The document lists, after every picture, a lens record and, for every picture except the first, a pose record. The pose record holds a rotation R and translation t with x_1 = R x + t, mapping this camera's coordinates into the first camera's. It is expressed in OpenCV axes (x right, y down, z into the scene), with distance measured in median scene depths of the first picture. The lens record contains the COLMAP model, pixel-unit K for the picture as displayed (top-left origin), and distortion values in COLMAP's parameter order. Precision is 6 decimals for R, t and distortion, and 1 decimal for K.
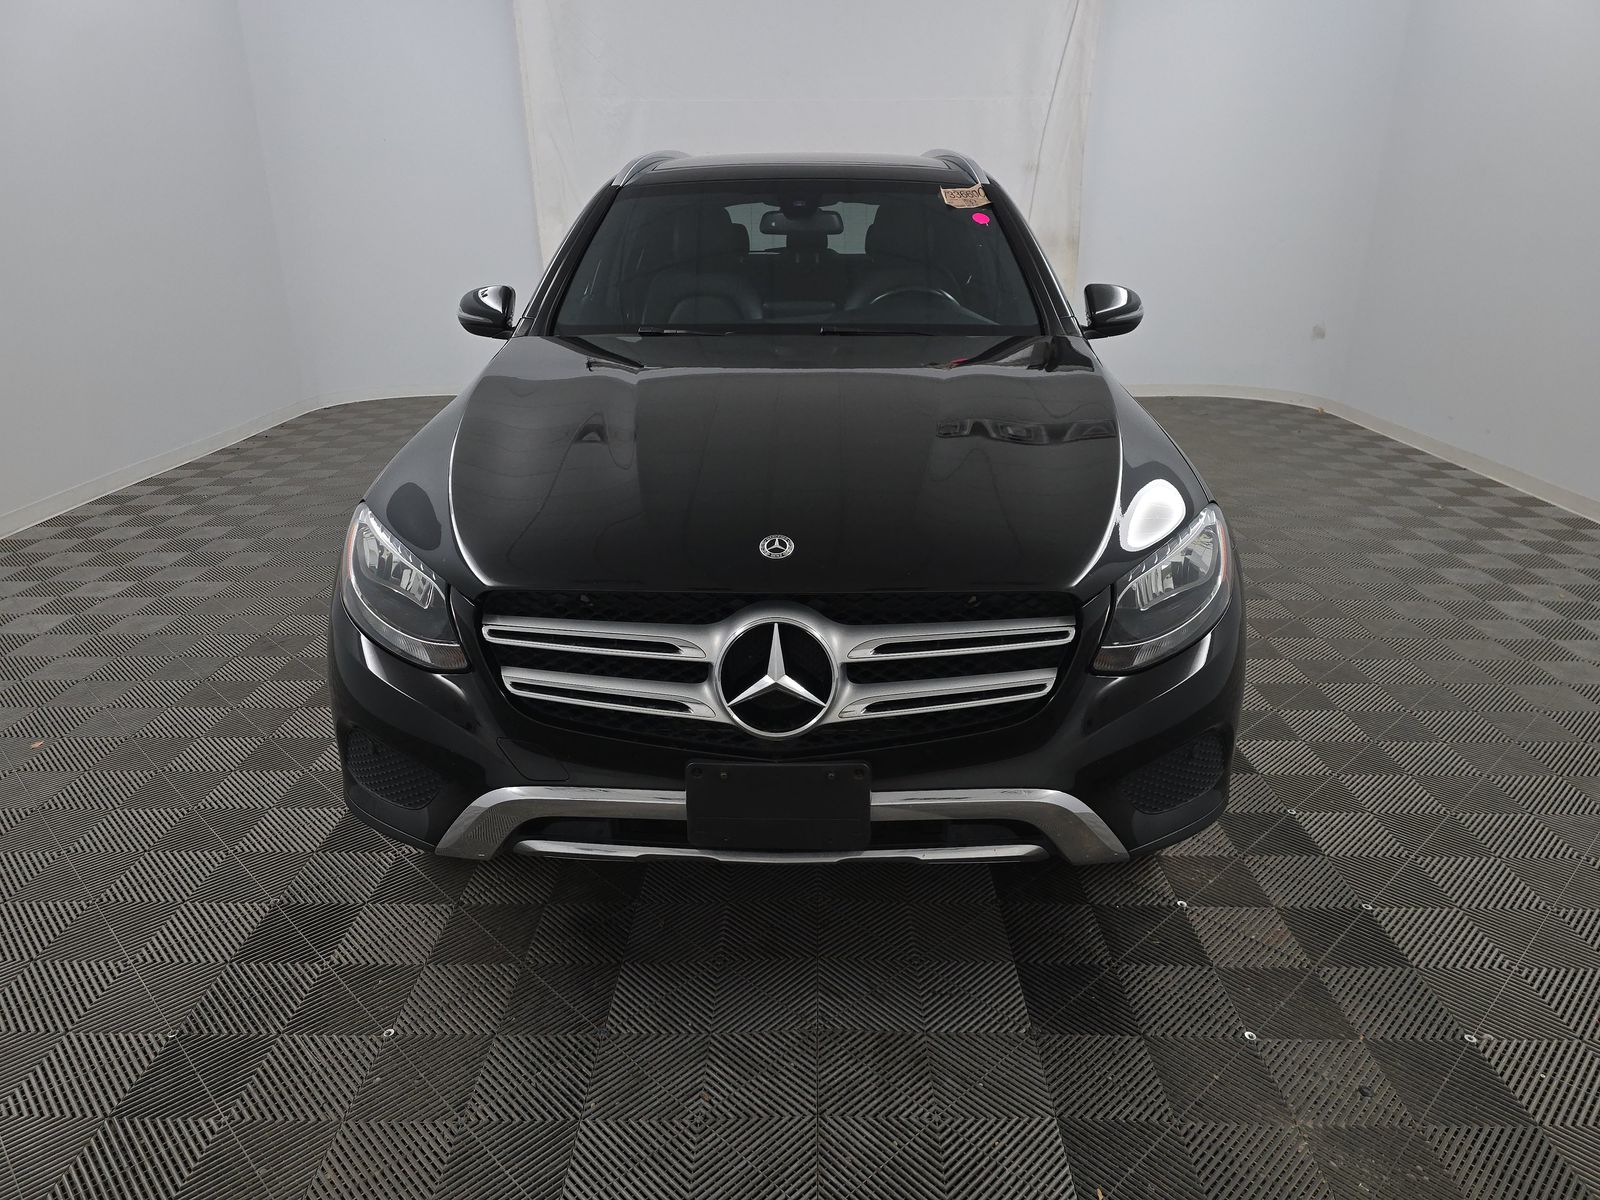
lens RADIAL K [[1080.9, 0, 792.7], [0, 1080.9, 601.3], [0, 0, 1]] dist [-0.008390, -0.005998]
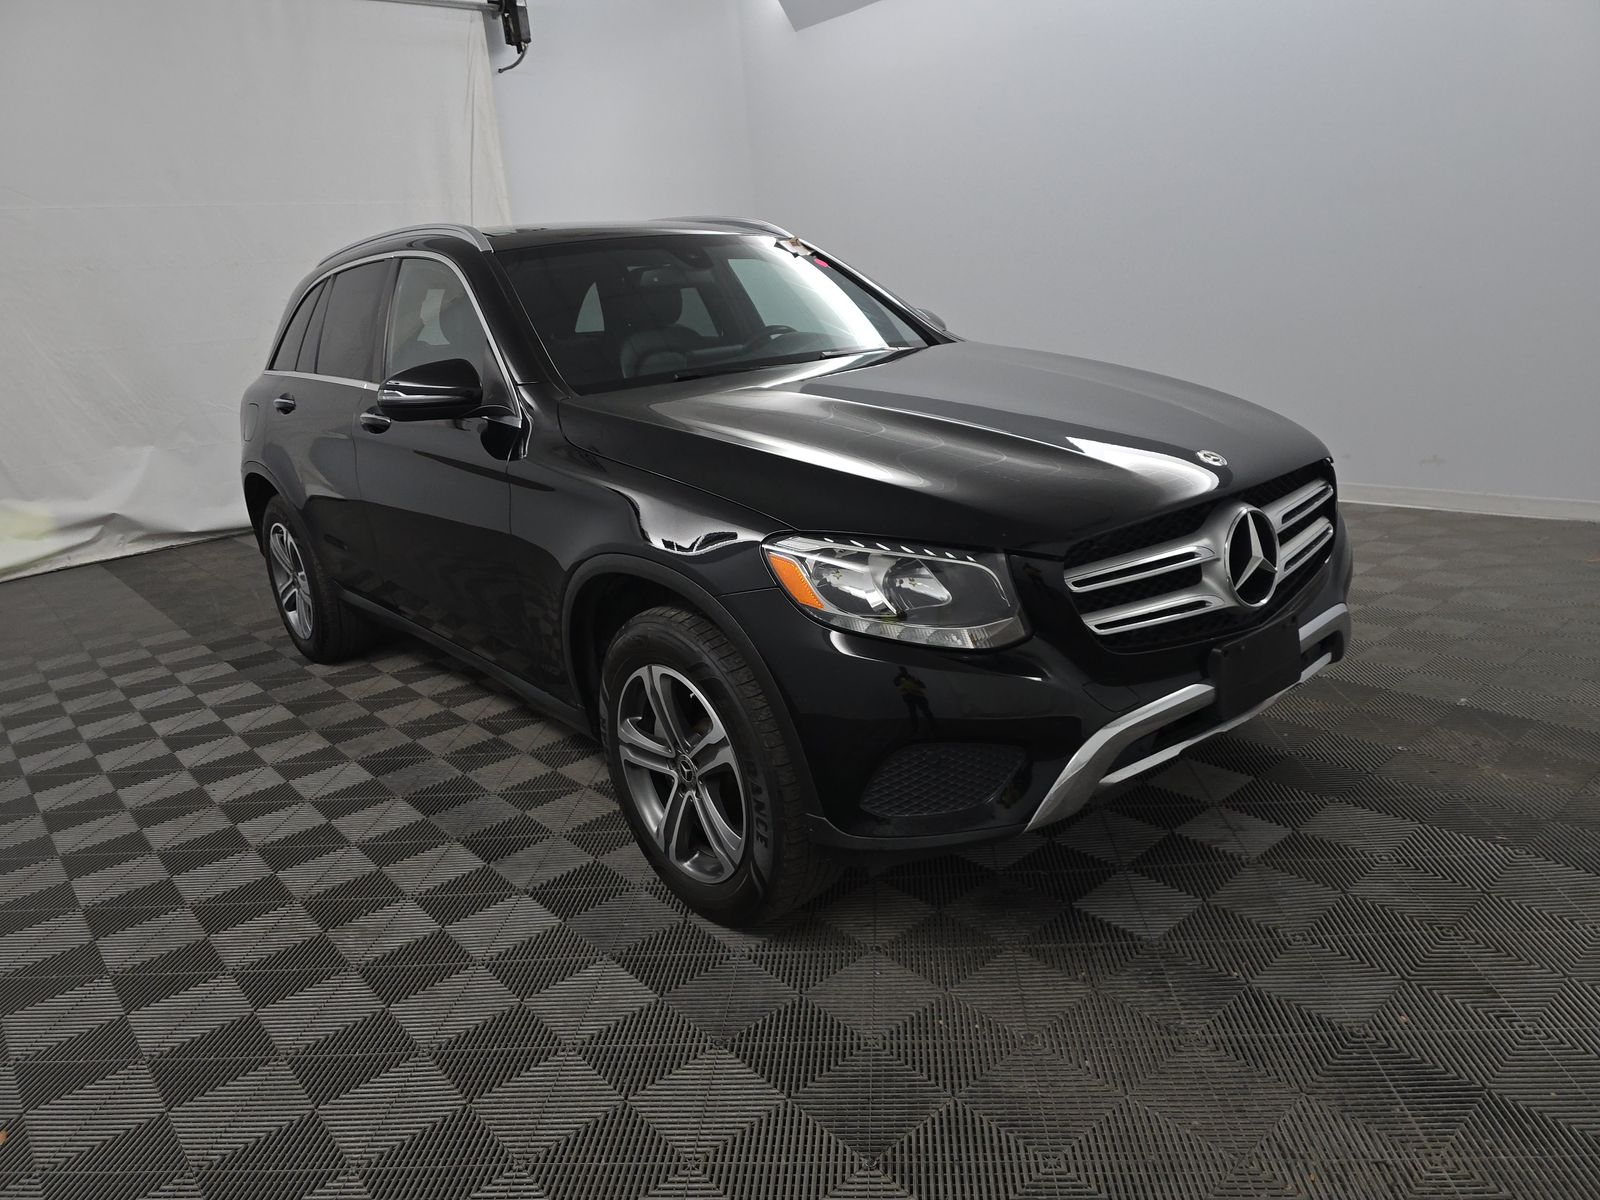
lens RADIAL K [[1080.9, 0, 797.8], [0, 1080.9, 597.9], [0, 0, 1]] dist [-0.008390, -0.005998]
pose [[0.751424, -0.234913, 0.616585, -1.059213], [0.280674, 0.959515, 0.023513, -0.053866], [-0.597146, 0.155391, 0.786937, 0.319074]]
